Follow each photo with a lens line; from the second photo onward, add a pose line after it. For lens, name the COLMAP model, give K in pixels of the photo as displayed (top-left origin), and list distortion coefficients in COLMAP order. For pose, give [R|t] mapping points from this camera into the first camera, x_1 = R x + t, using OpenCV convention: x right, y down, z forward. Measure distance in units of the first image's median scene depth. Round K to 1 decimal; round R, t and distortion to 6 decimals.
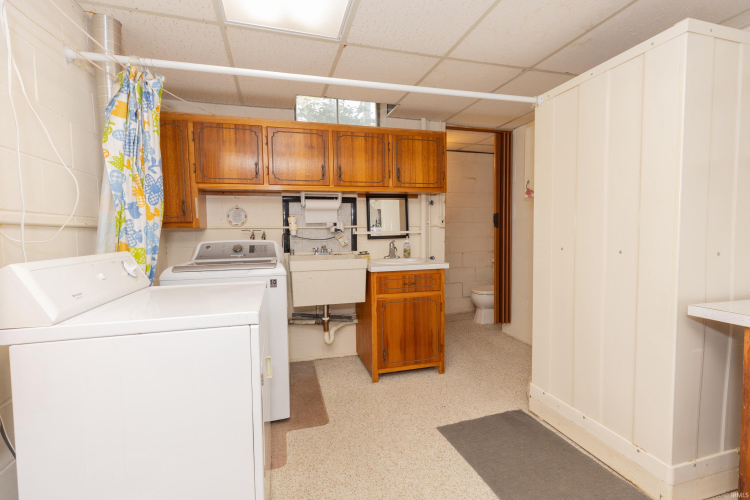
lens RADIAL K [[340.2, 0, 375.2], [0, 340.2, 250.8], [0, 0, 1]] dist [0.003527, 0.000010]
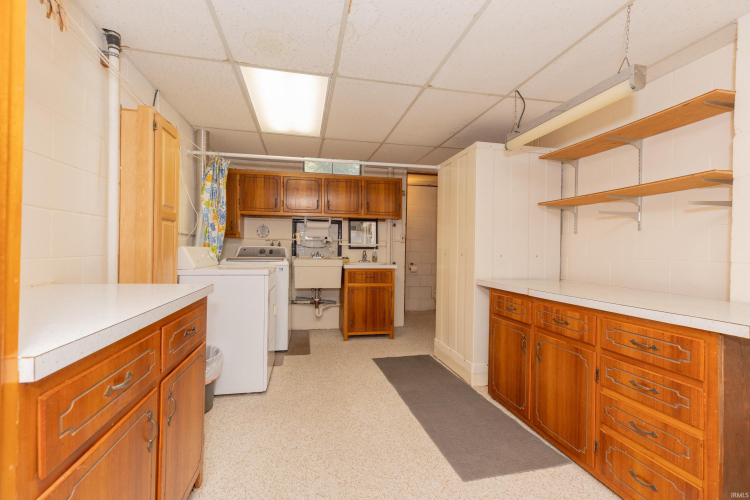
lens RADIAL K [[340.2, 0, 375.4], [0, 340.2, 250.4], [0, 0, 1]] dist [0.003527, 0.000010]
pose [[0.997216, 0.025979, -0.069902, 0.239929], [-0.029780, 0.998102, -0.053899, 0.059963], [0.068370, 0.055830, 0.996097, -0.562768]]
